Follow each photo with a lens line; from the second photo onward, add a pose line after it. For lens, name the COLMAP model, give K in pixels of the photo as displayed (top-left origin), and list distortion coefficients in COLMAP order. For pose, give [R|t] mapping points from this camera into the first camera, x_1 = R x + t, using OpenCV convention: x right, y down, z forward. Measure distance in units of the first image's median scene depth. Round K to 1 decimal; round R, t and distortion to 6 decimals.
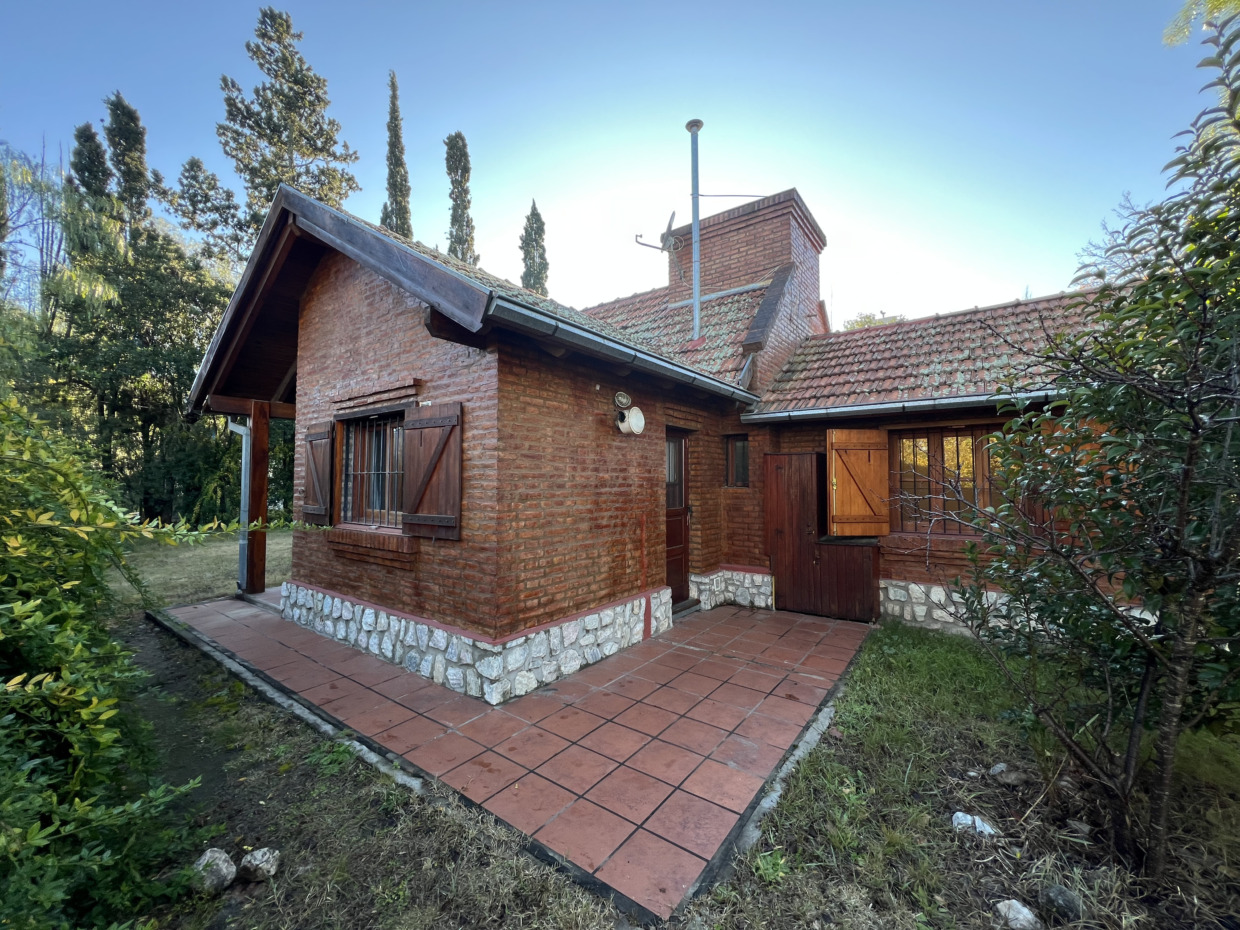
lens RADIAL K [[495.1, 0, 618.8], [0, 495.1, 461.9], [0, 0, 1]] dist [0.002796, -0.001139]
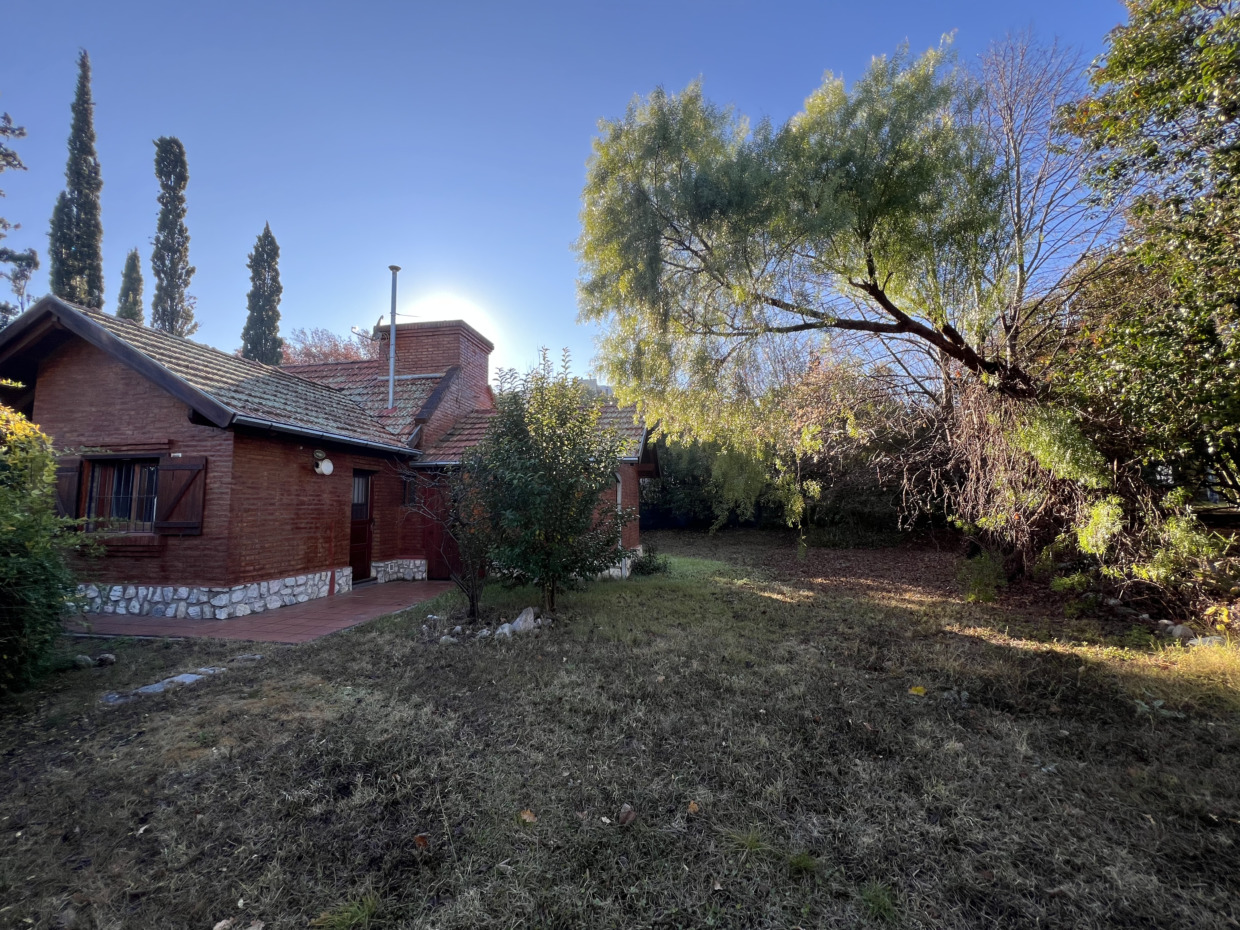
lens RADIAL K [[495.1, 0, 615.9], [0, 495.1, 462.9], [0, 0, 1]] dist [0.002796, -0.001139]
pose [[0.895832, 0.033373, 0.443137, 0.143931], [-0.010572, 0.998494, -0.053826, -0.012256], [-0.444266, 0.043534, 0.894836, -0.847013]]
